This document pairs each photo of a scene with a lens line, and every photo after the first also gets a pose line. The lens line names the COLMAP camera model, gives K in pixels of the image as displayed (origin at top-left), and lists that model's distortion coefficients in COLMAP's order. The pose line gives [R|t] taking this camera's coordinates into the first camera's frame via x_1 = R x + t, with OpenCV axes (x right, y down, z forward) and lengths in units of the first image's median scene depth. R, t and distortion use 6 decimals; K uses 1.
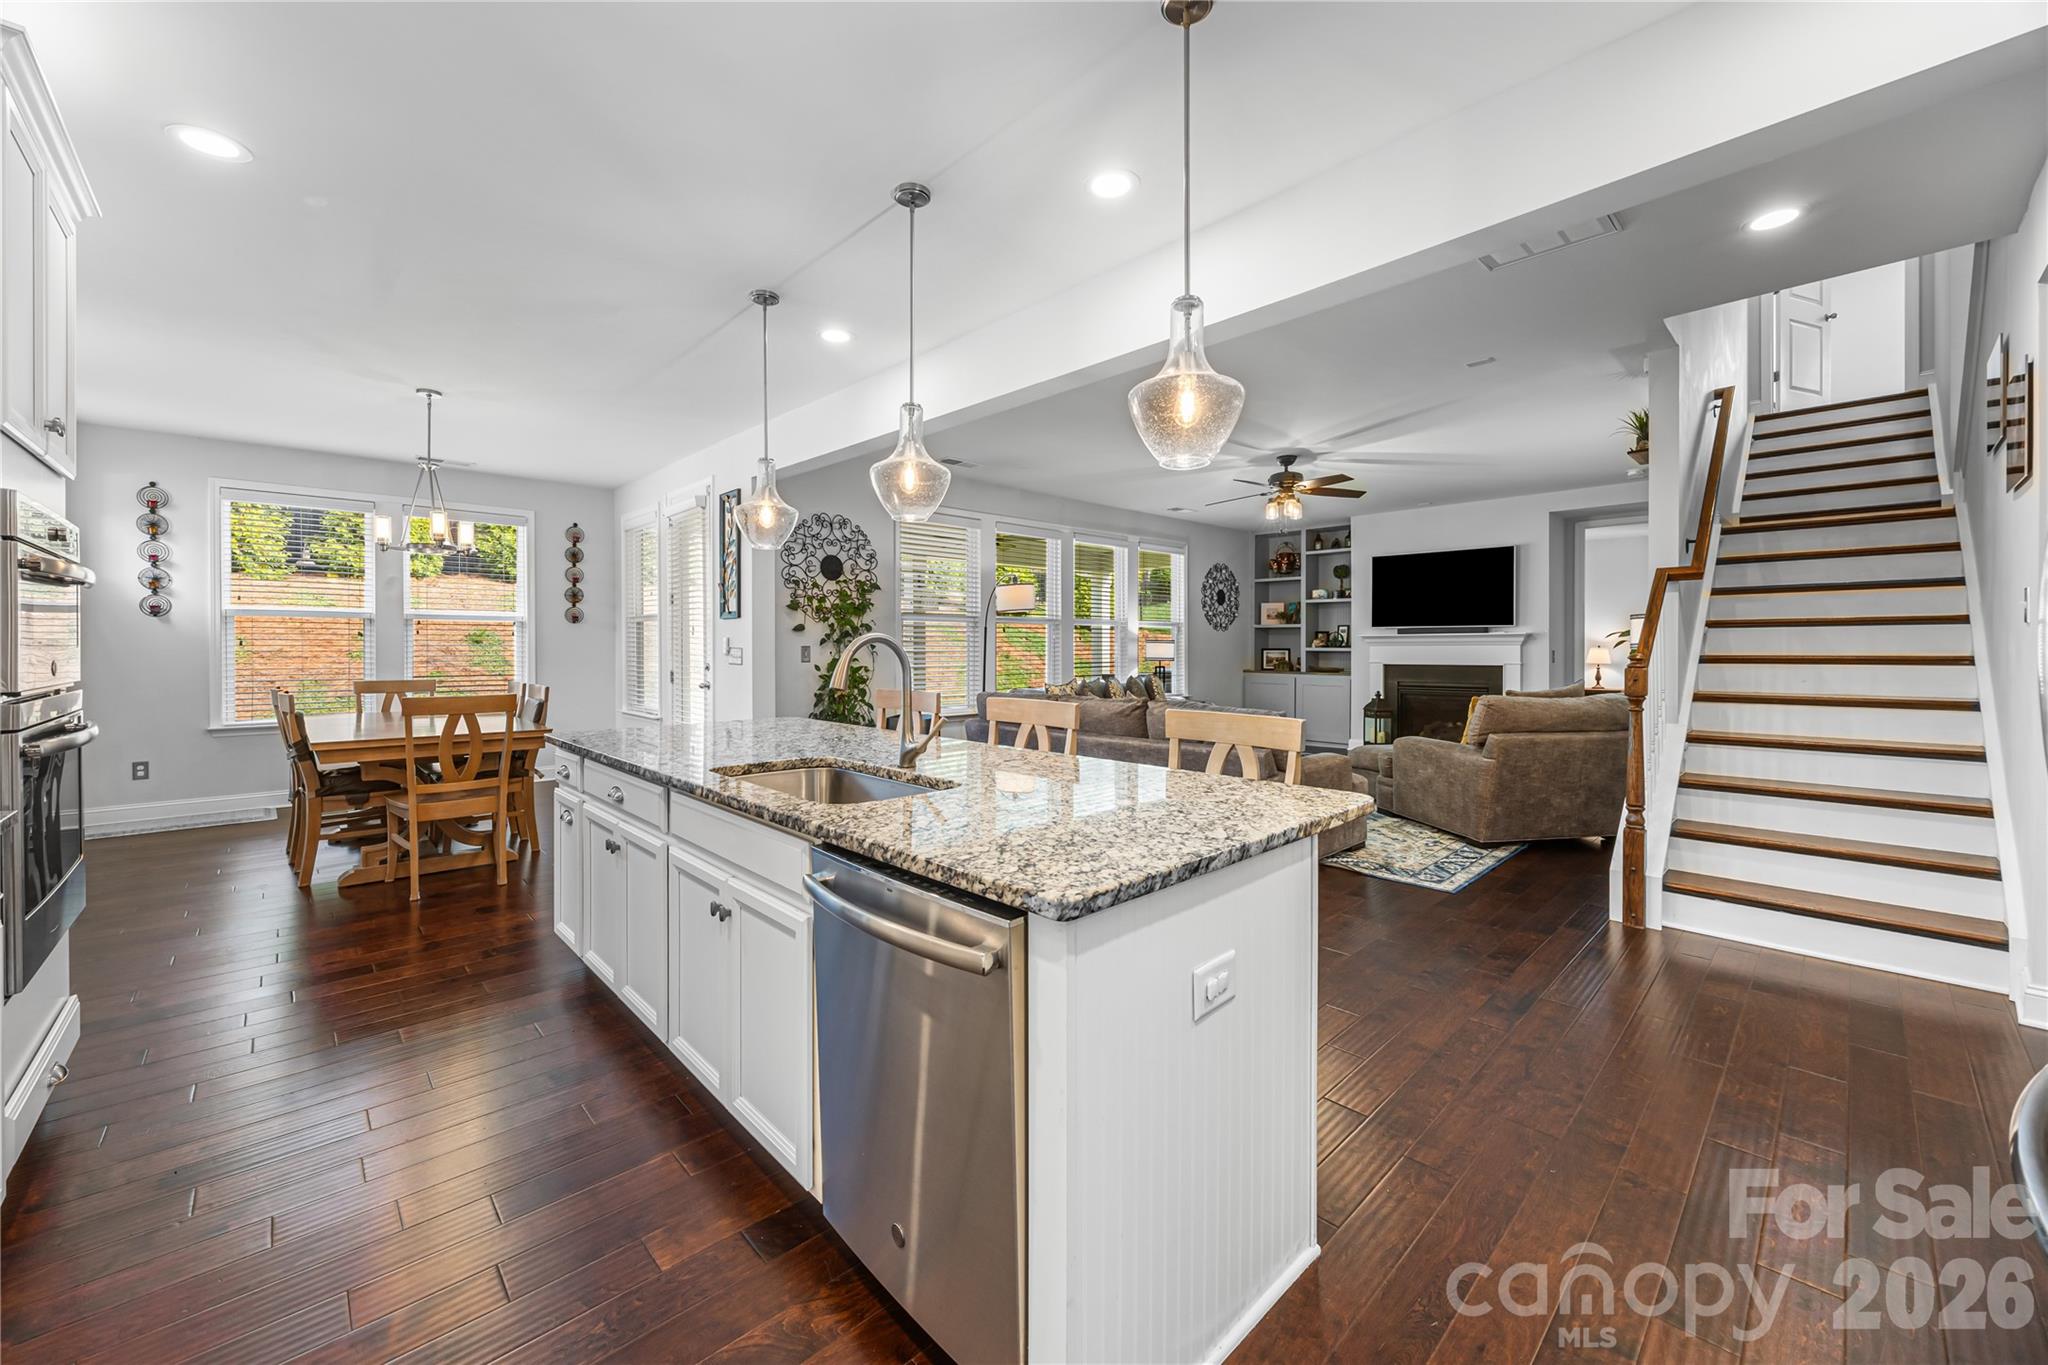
lens RADIAL K [[798.8, 0, 1035.1], [0, 798.8, 647.4], [0, 0, 1]] dist [-0.001895, -0.000084]
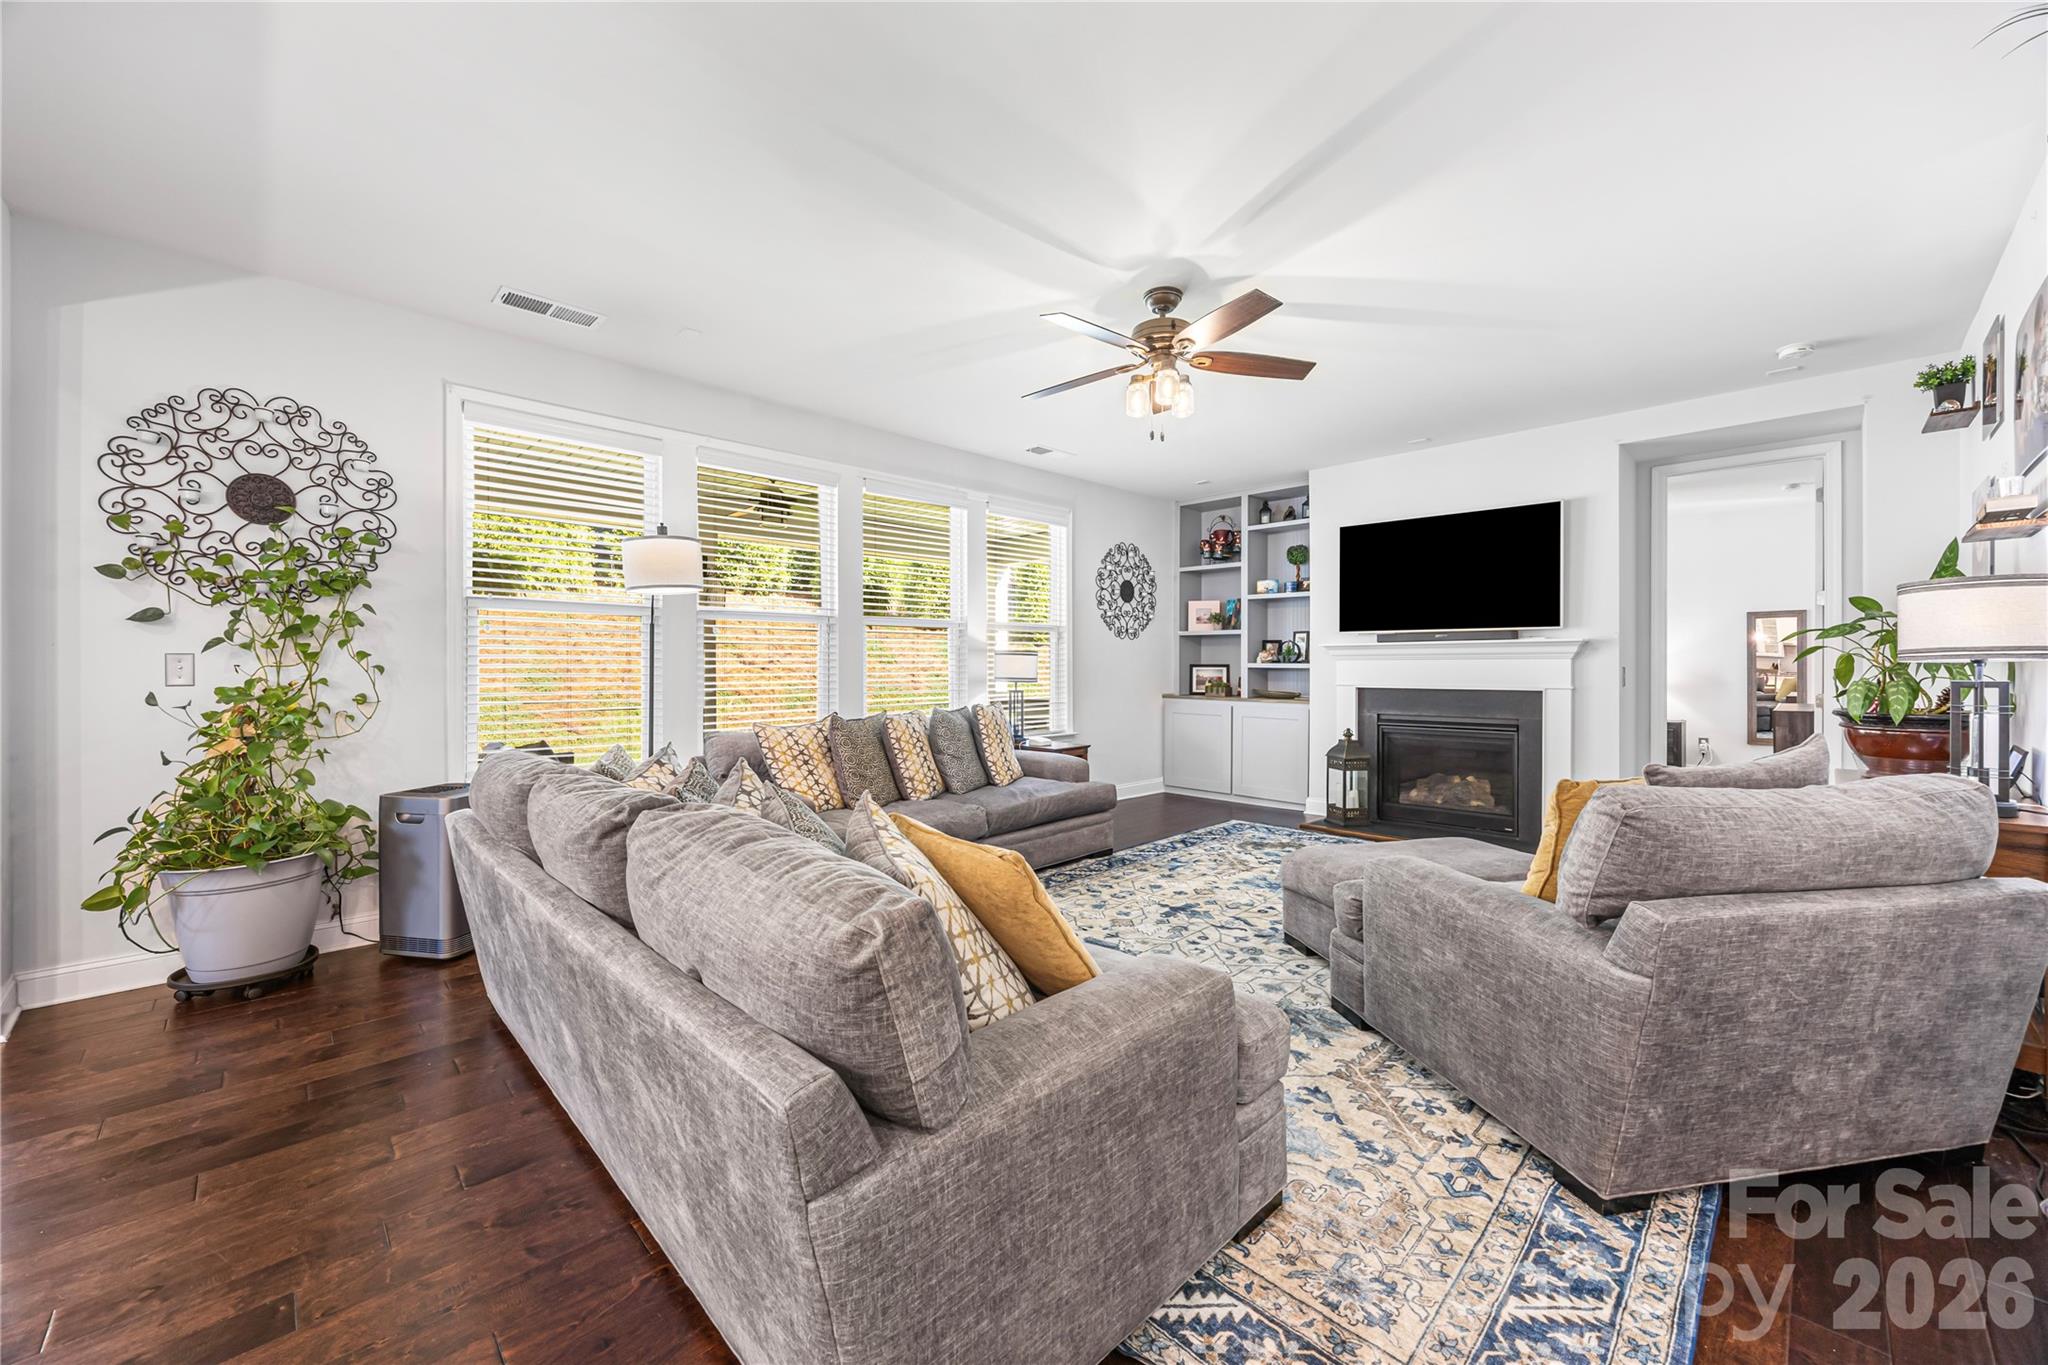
lens RADIAL K [[786.3, 0, 1035.9], [0, 786.3, 658.8], [0, 0, 1]] dist [-0.000988, -0.000062]
pose [[0.999906, 0.002635, 0.013447, 0.160090], [-0.002526, 0.999964, -0.008132, 0.002911], [-0.013468, 0.008098, 0.999877, 0.347698]]
